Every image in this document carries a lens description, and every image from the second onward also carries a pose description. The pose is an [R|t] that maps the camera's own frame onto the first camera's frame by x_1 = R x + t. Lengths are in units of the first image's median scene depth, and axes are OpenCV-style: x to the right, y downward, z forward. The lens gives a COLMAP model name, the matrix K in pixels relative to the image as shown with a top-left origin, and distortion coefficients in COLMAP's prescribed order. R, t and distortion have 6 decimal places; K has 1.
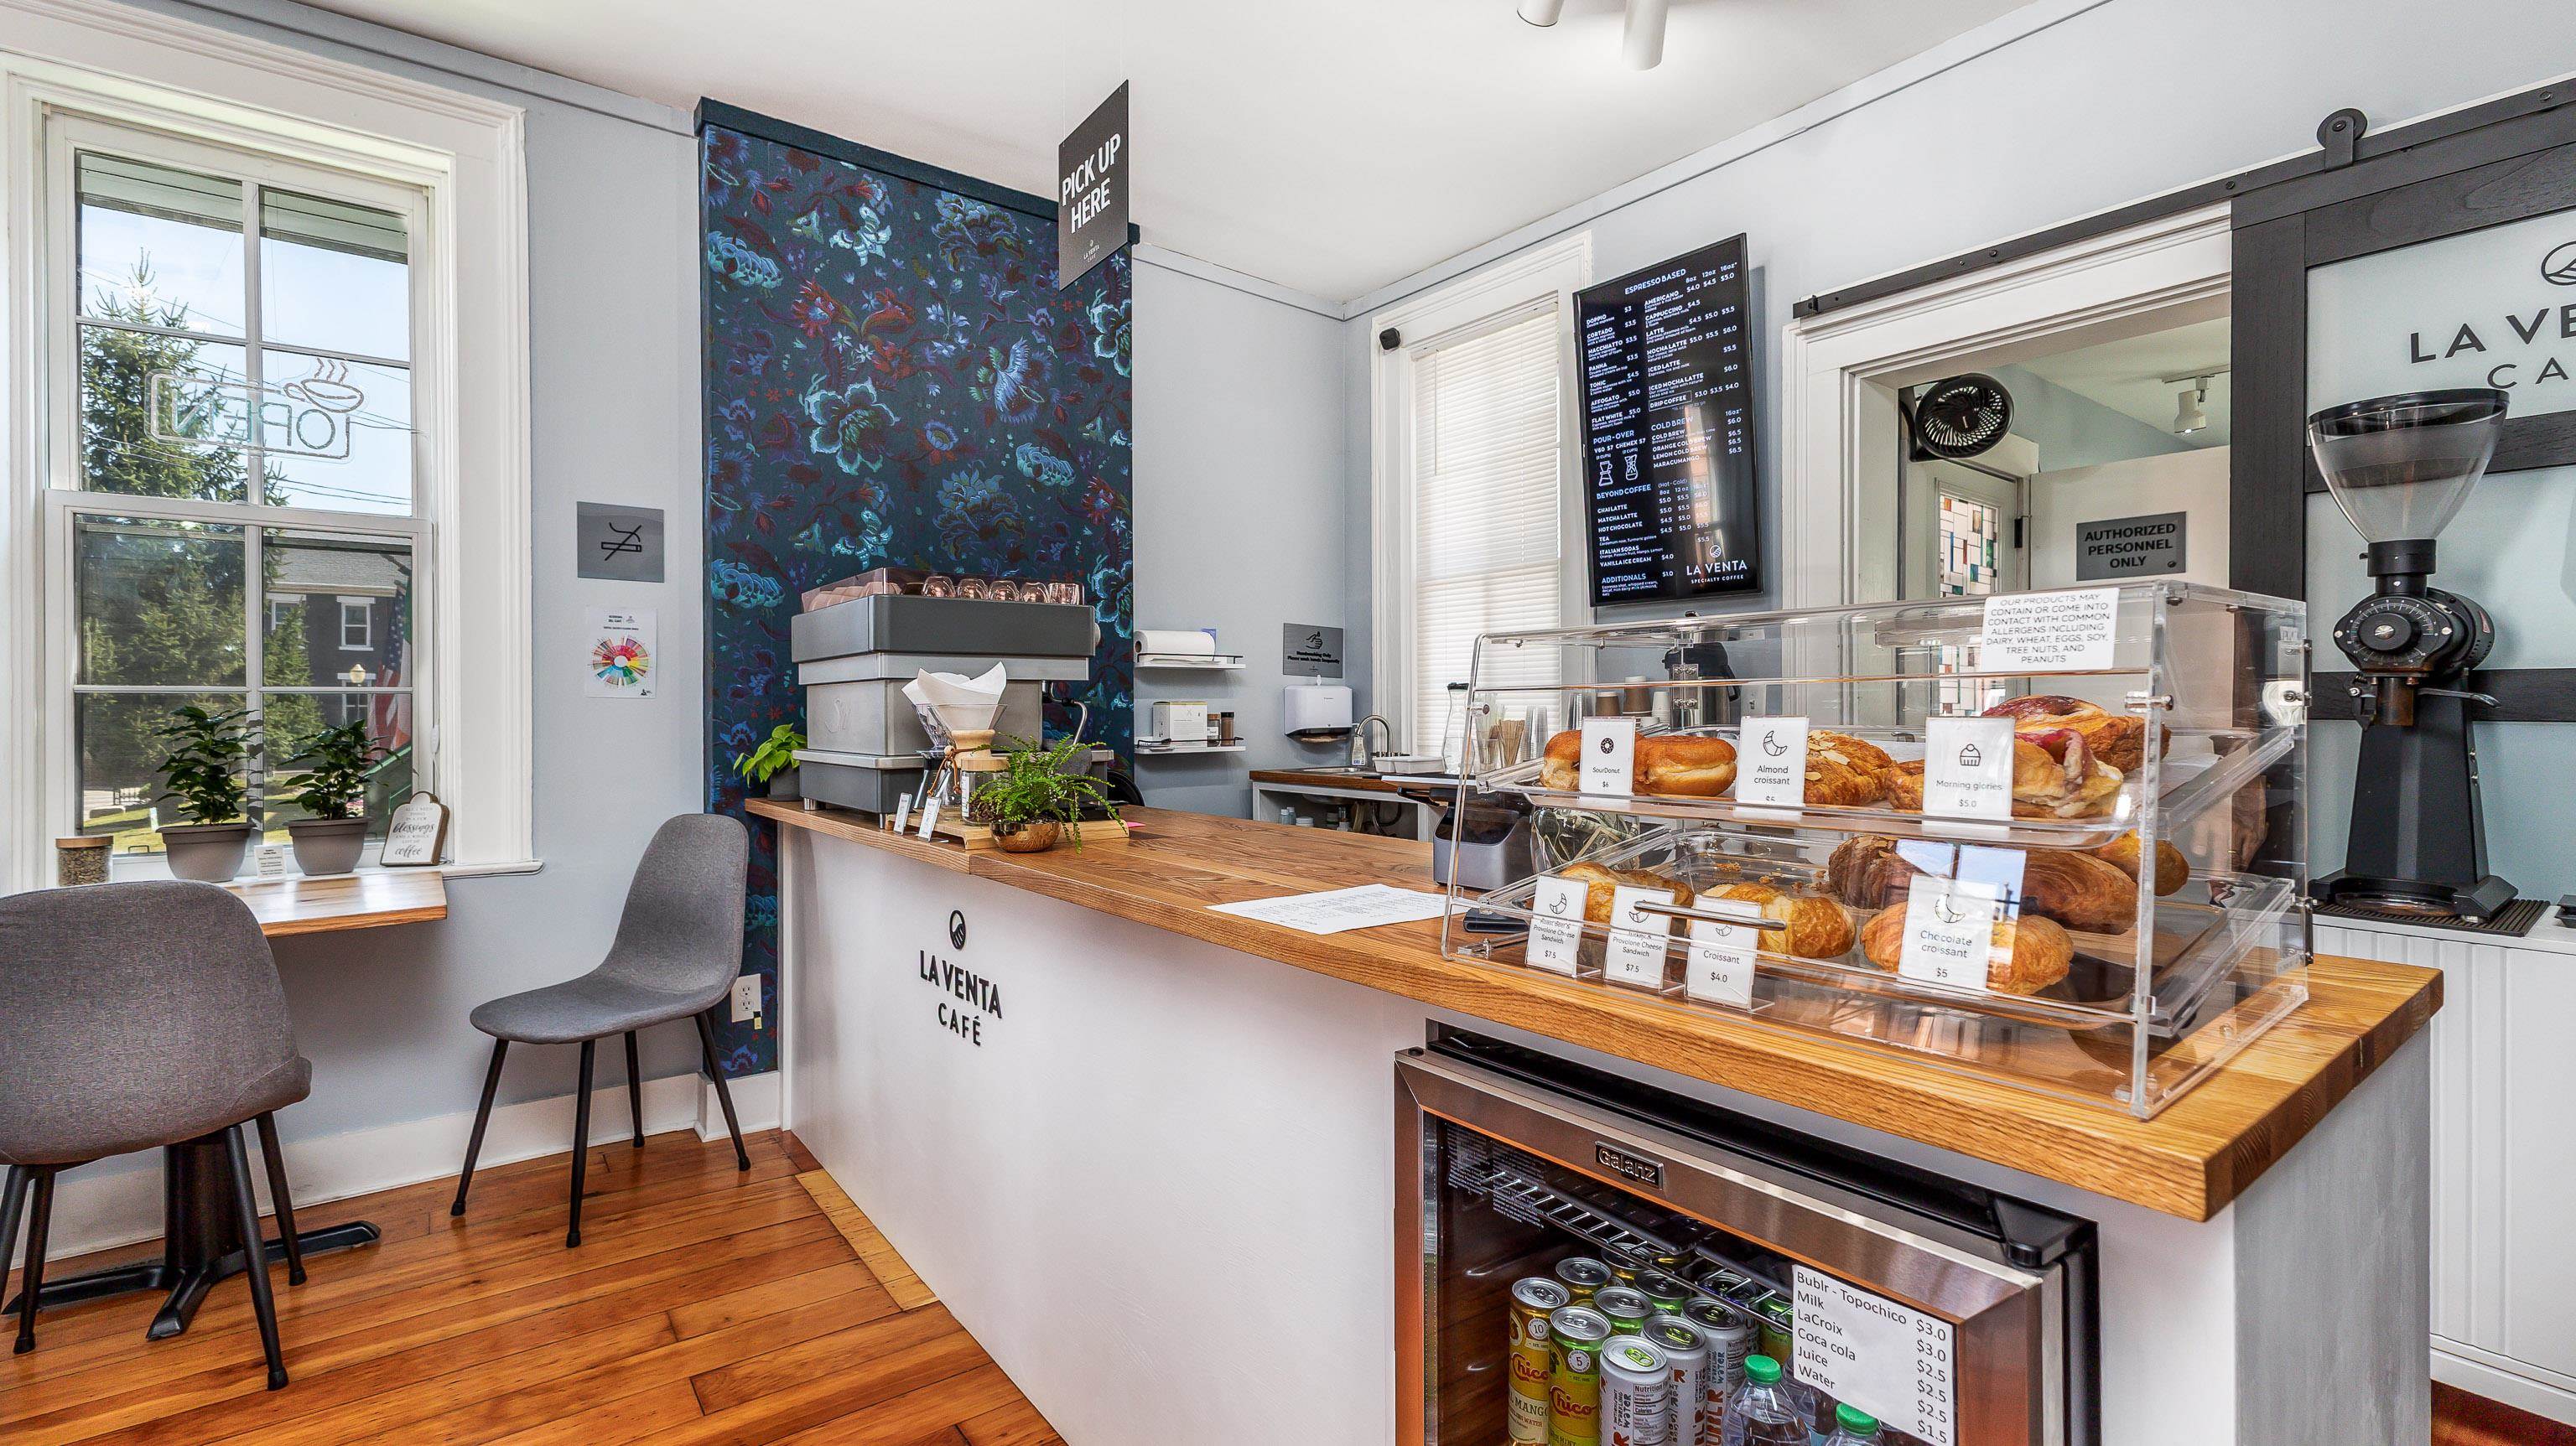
lens RADIAL K [[1129.8, 0, 1284.0], [0, 1129.8, 716.1], [0, 0, 1]] dist [-0.000097, -0.000227]
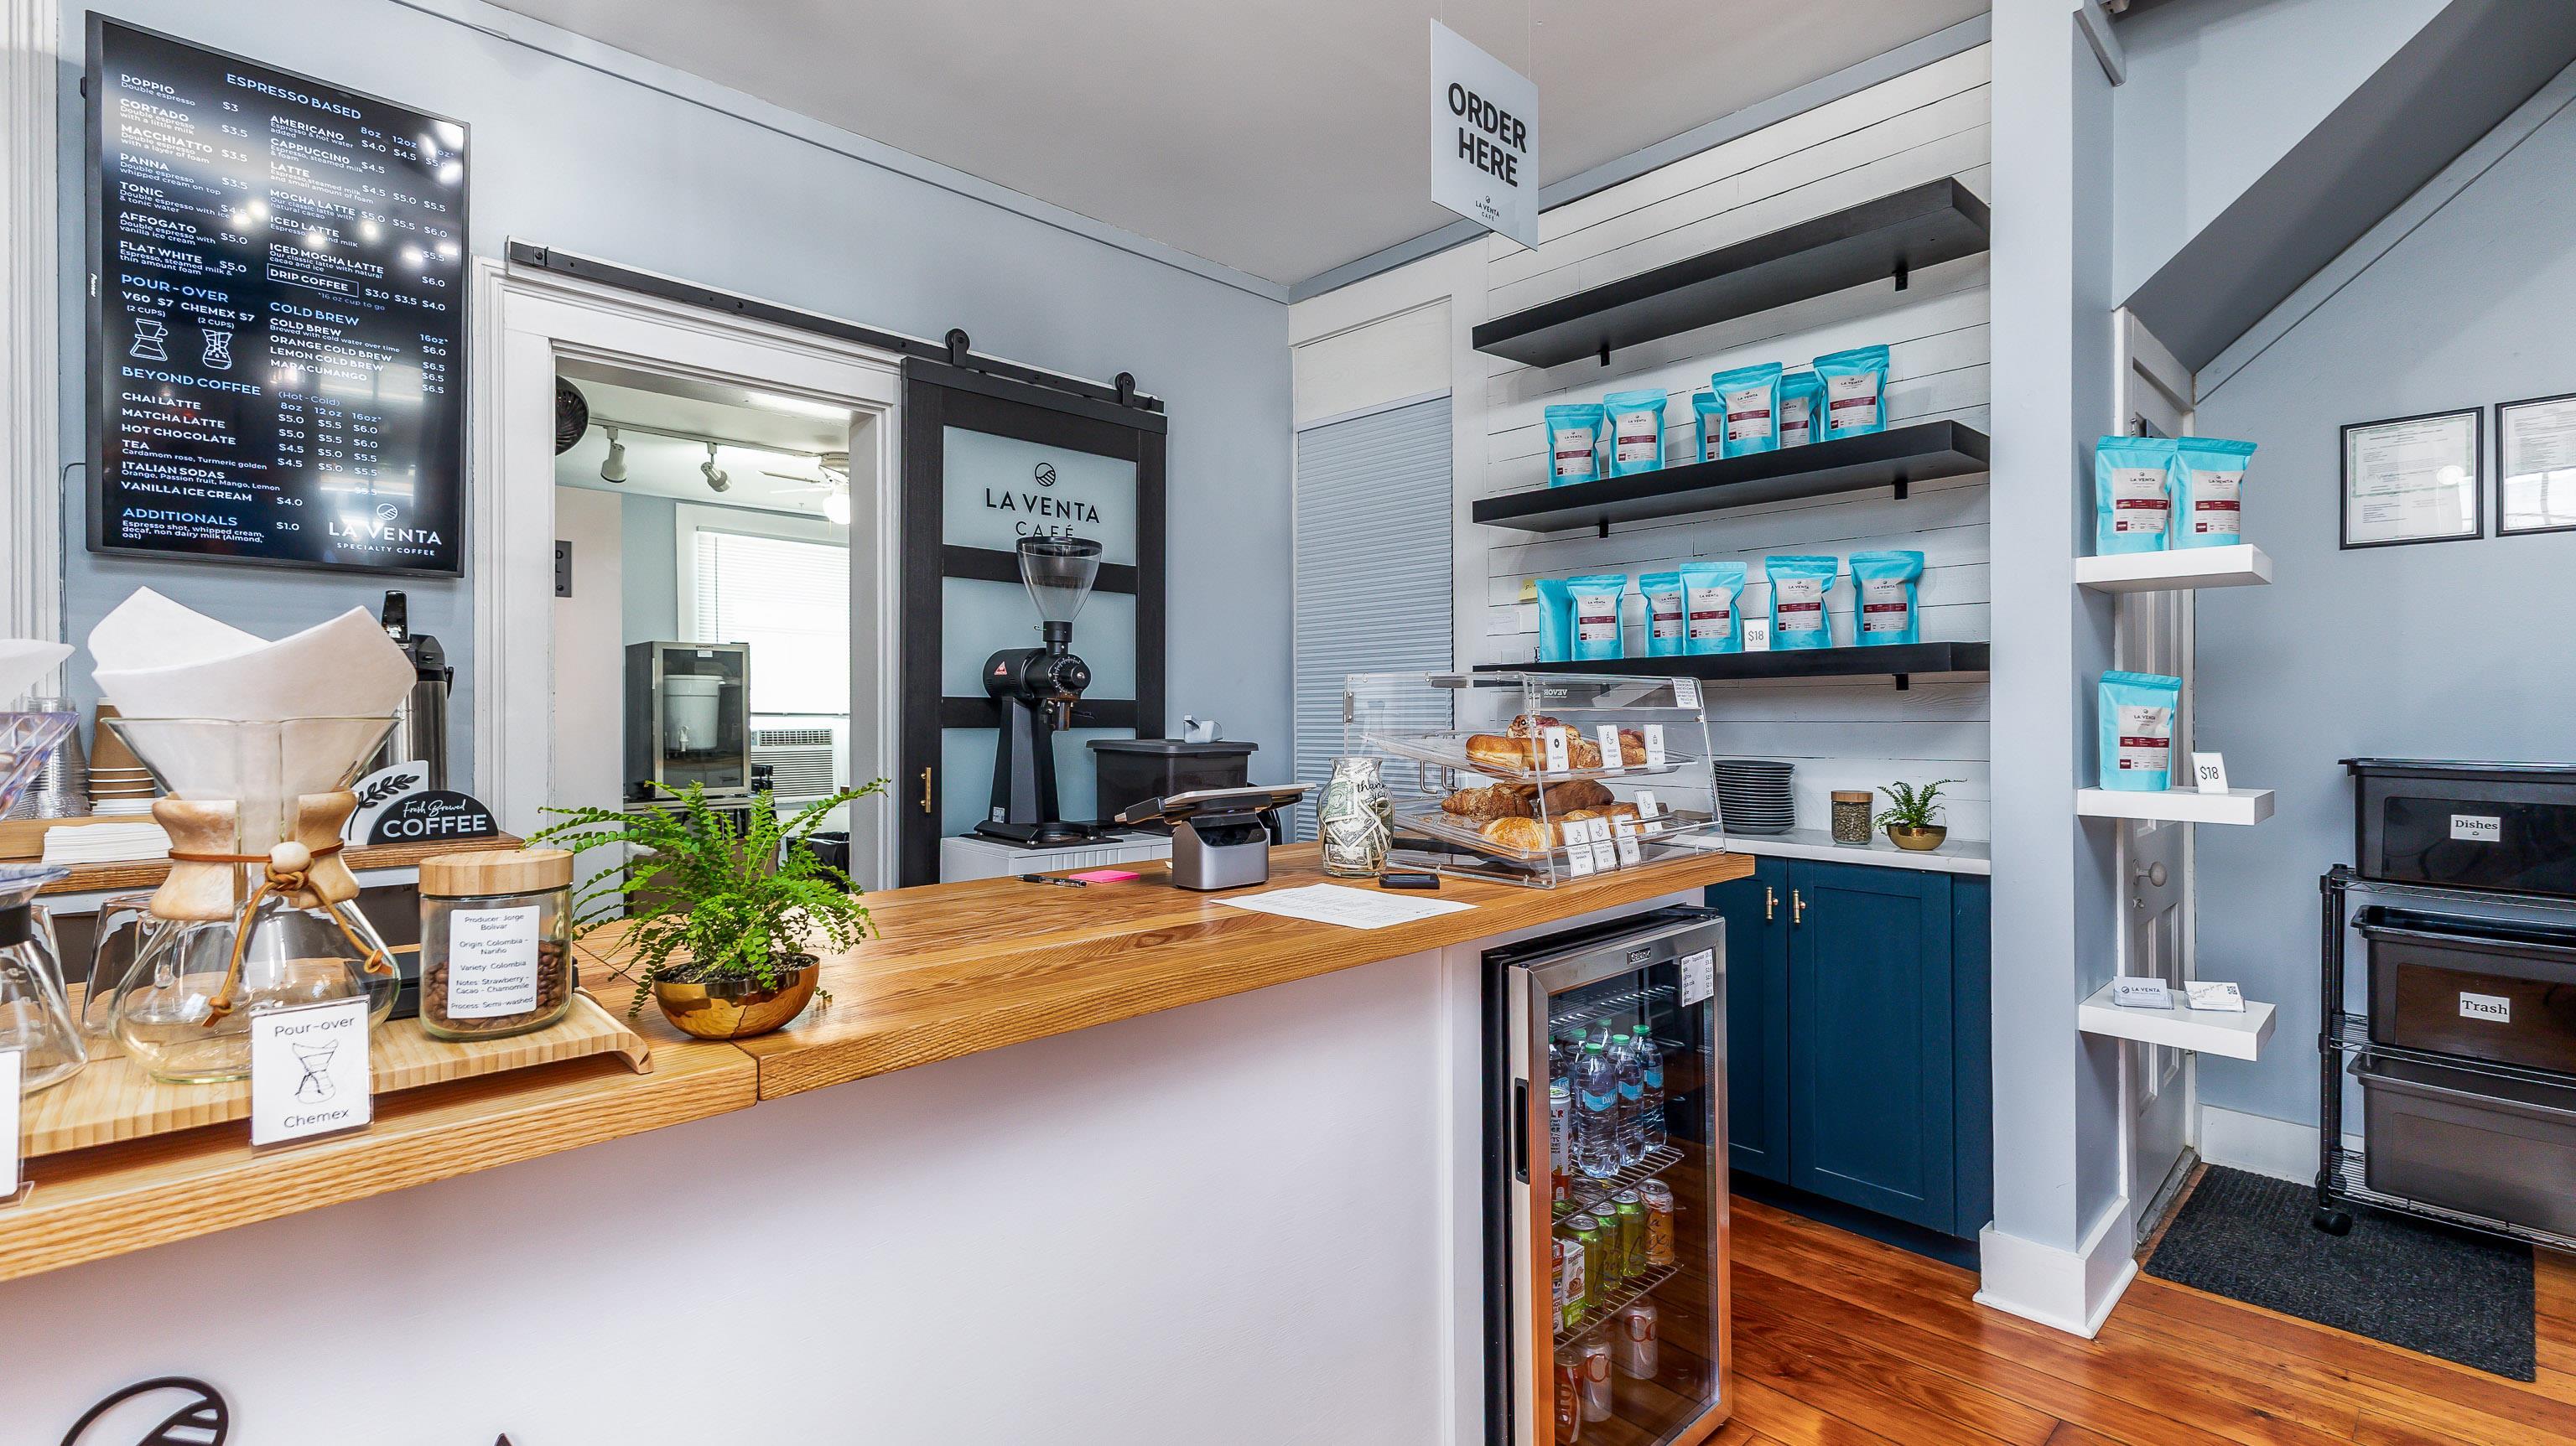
lens RADIAL K [[1129.8, 0, 1282.5], [0, 1129.8, 716.4], [0, 0, 1]] dist [-0.000097, -0.000227]
pose [[-0.109911, 0.001394, 0.993940, -0.462857], [0.008147, 0.999967, -0.000502, -0.005876], [-0.993908, 0.008042, -0.109919, 0.539911]]
